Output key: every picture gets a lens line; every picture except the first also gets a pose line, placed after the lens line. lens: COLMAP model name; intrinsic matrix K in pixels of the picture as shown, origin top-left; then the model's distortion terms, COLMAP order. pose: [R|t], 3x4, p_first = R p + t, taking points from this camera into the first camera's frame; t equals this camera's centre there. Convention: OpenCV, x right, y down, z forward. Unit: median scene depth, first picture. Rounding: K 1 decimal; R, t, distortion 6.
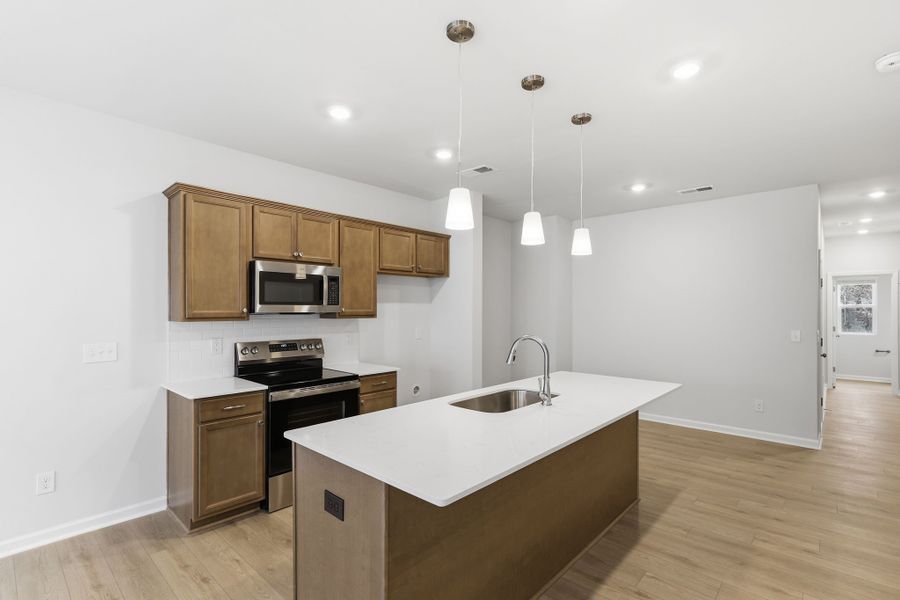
lens RADIAL K [[420.3, 0, 449.2], [0, 420.3, 309.9], [0, 0, 1]] dist [0.001295, 0.000653]
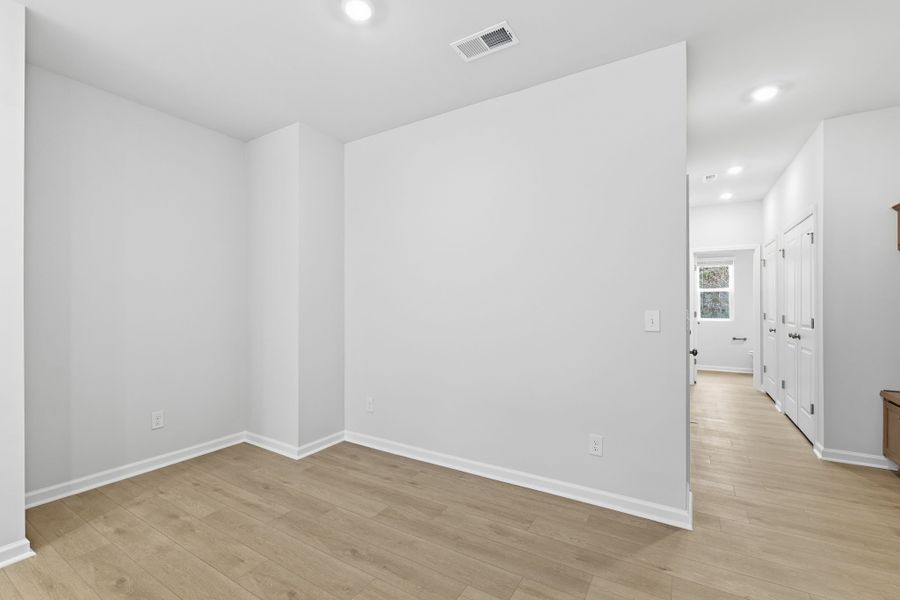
lens RADIAL K [[384.2, 0, 447.1], [0, 384.2, 305.1], [0, 0, 1]] dist [-0.008344, 0.000355]
pose [[0.983157, -0.003767, 0.182726, 0.584501], [0.003822, 0.999993, 0.000050, 0.051383], [-0.182725, 0.000649, 0.983164, 0.694039]]
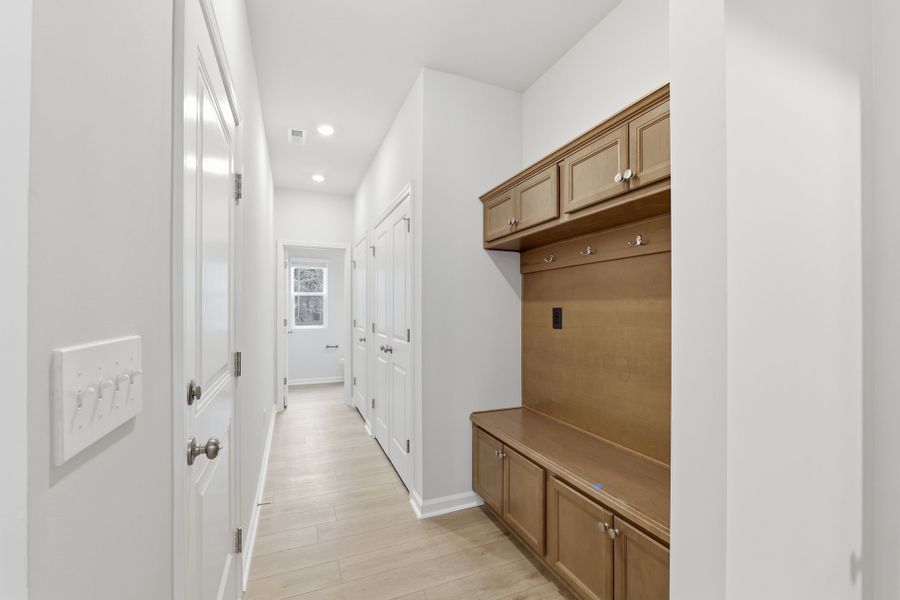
lens RADIAL K [[399.0, 0, 449.6], [0, 399.0, 308.5], [0, 0, 1]] dist [-0.011885, -0.000104]
pose [[0.435907, 0.001611, 0.899990, 0.928918], [0.000778, 0.999997, -0.002167, 0.050984], [-0.899991, 0.001645, 0.435905, 0.996525]]
